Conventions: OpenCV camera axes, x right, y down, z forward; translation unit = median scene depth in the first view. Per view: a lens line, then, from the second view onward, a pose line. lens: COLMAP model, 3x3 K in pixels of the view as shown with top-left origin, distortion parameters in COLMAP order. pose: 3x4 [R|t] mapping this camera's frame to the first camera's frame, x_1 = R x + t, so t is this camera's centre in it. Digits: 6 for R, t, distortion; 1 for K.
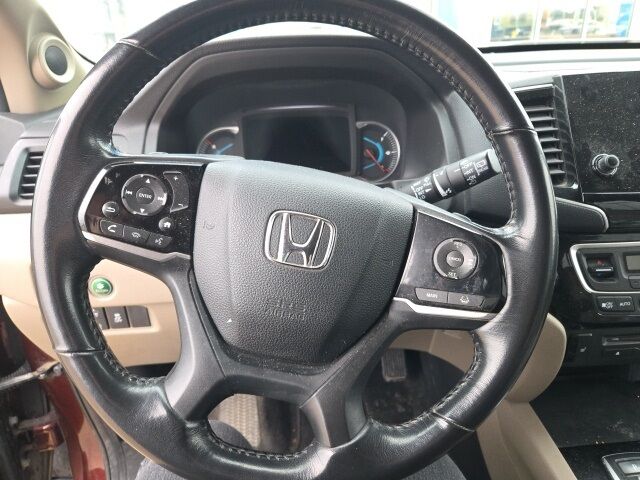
lens RADIAL K [[426.2, 0, 321.5], [0, 426.2, 238.2], [0, 0, 1]] dist [0.015833, -0.022155]
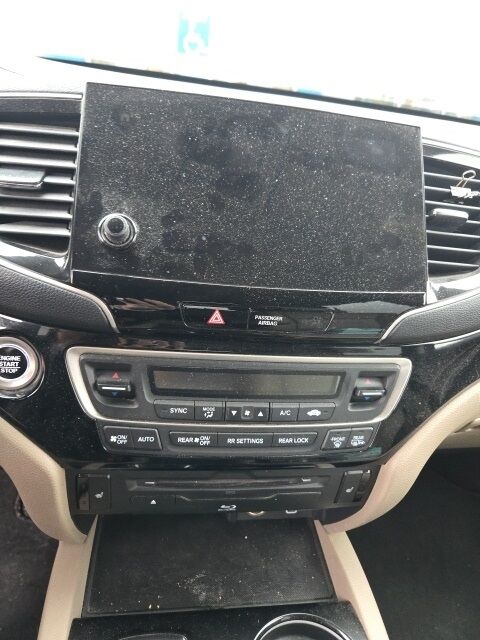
lens RADIAL K [[426.2, 0, 241.2], [0, 426.2, 324.6], [0, 0, 1]] dist [0.015833, -0.022155]
pose [[0.984516, 0.108906, 0.137362, 0.747409], [-0.117838, 0.991300, 0.058639, -0.087113], [-0.129781, -0.073917, 0.988784, 0.315194]]
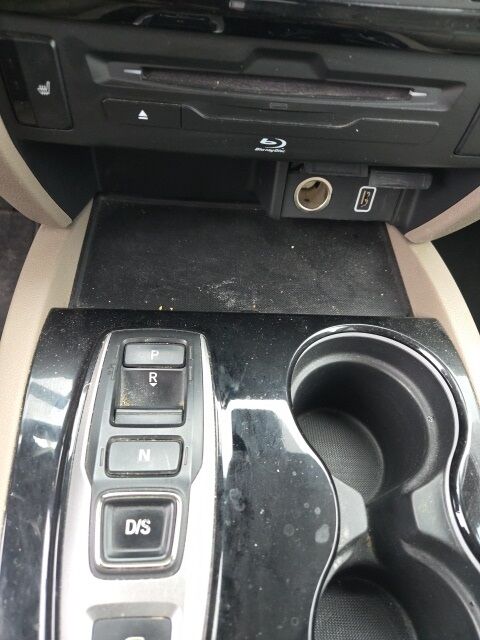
lens RADIAL K [[426.2, 0, 243.1], [0, 426.2, 317.8], [0, 0, 1]] dist [0.015833, -0.022155]
pose [[0.990693, 0.101277, 0.090937, 0.813930], [-0.132291, 0.873646, 0.468232, 0.247873], [-0.032025, -0.475904, 0.878914, 0.576370]]
